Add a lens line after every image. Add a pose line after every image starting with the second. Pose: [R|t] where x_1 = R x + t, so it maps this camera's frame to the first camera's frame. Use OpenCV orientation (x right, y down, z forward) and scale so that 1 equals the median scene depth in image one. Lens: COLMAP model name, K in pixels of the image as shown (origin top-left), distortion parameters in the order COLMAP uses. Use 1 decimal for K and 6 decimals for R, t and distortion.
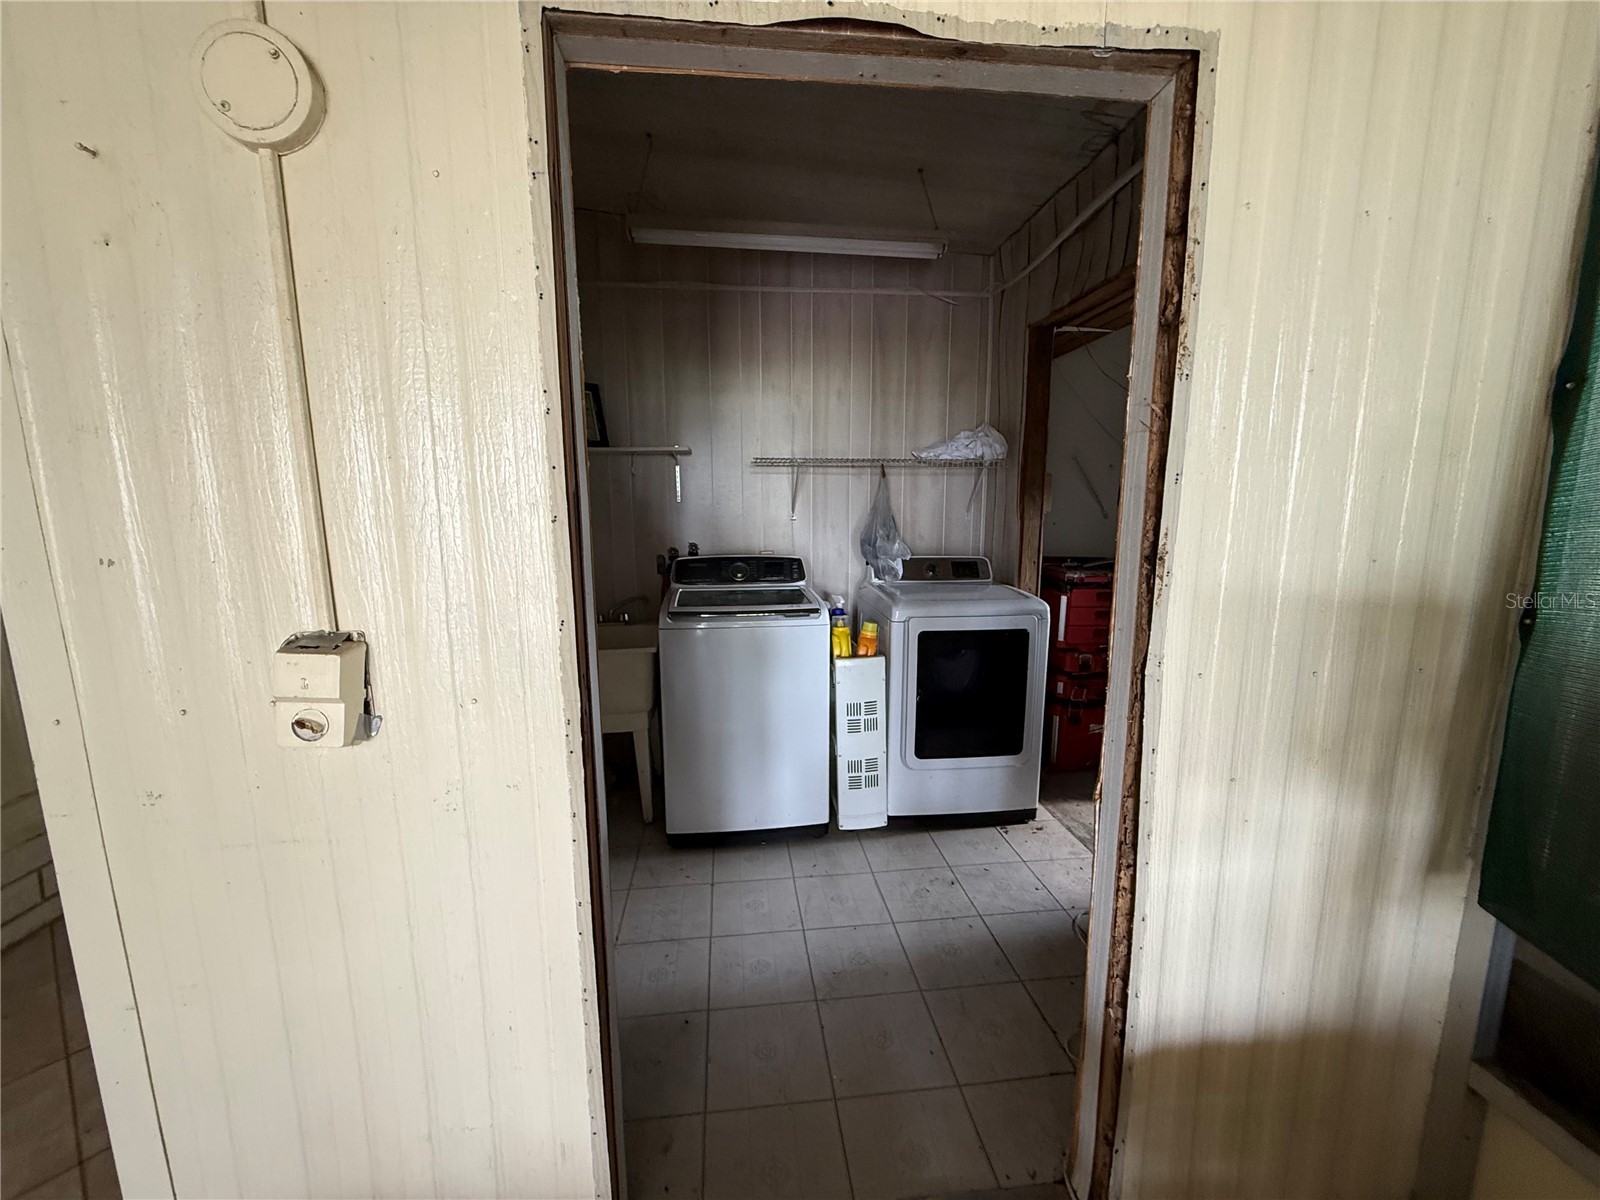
lens RADIAL K [[634.5, 0, 797.0], [0, 634.5, 600.8], [0, 0, 1]] dist [0.000186, -0.000479]
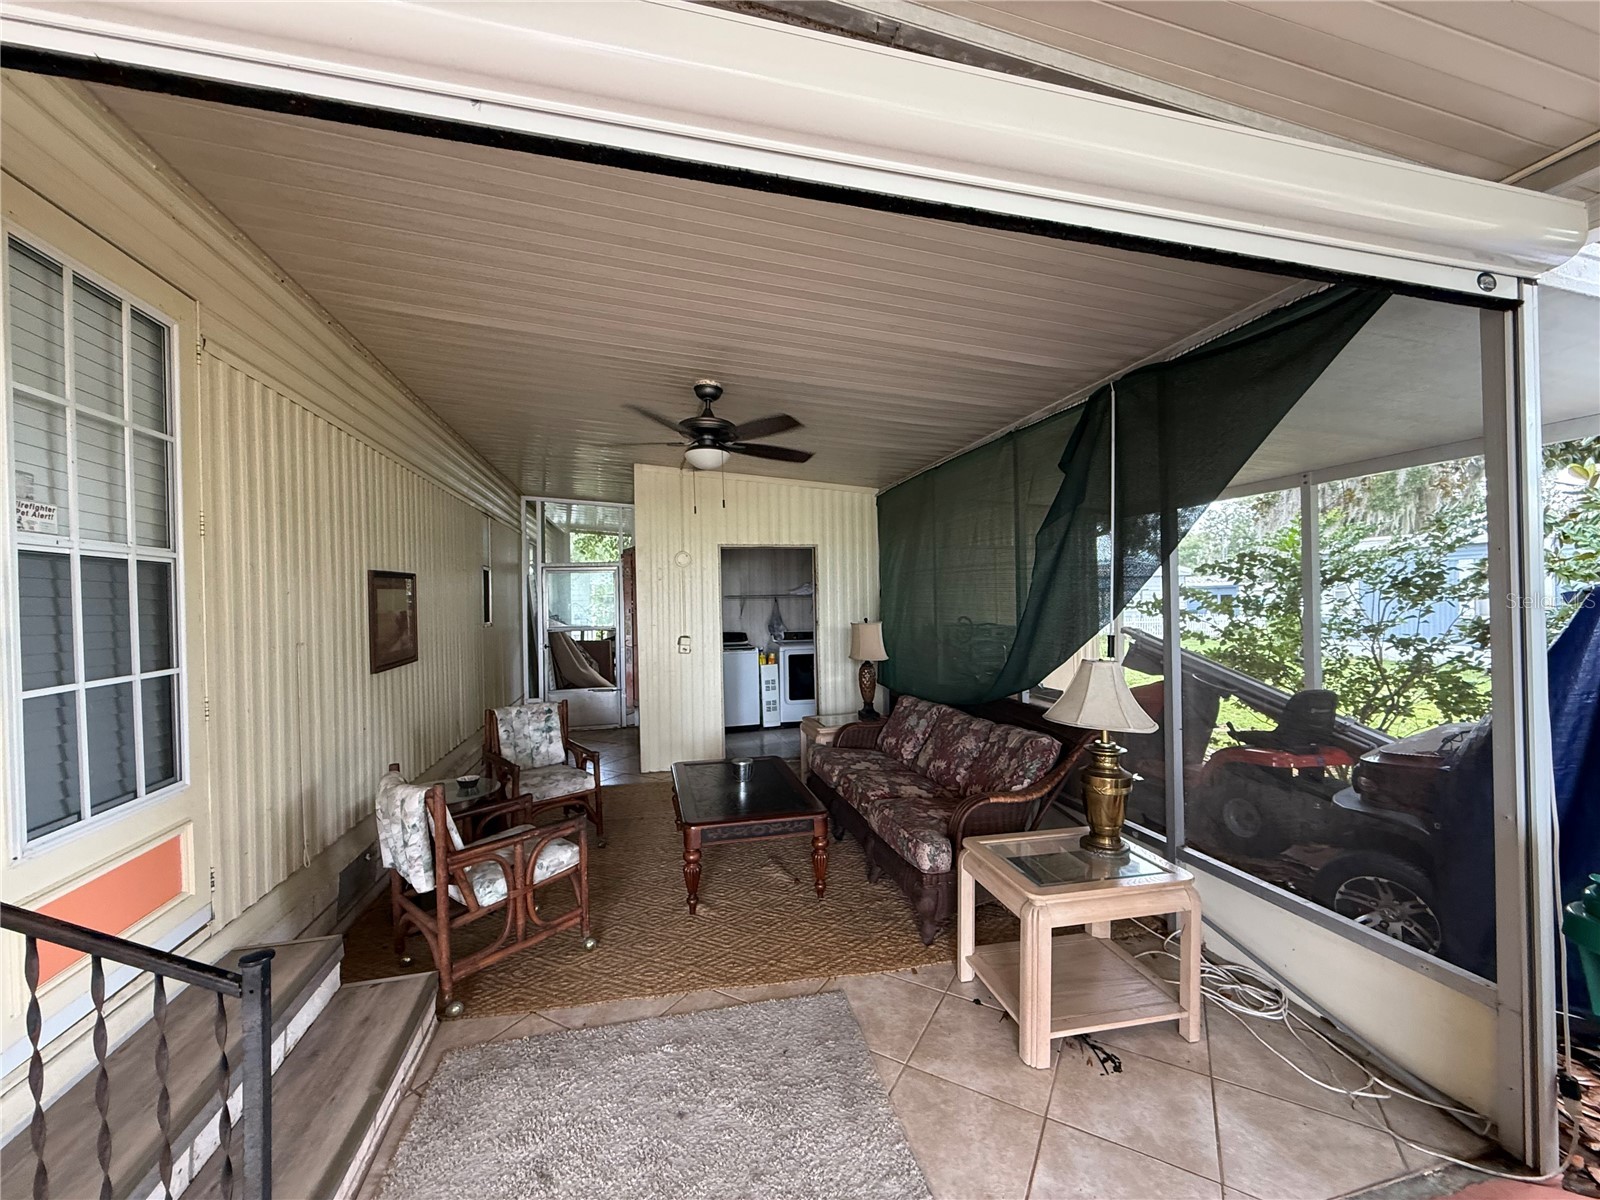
lens RADIAL K [[634.5, 0, 797.0], [0, 634.5, 600.8], [0, 0, 1]] dist [0.000186, -0.000479]
pose [[0.989757, -0.014689, 0.142006, -0.179824], [0.037431, 0.986596, -0.158834, 0.262768], [-0.137770, 0.162522, 0.977039, -1.874258]]
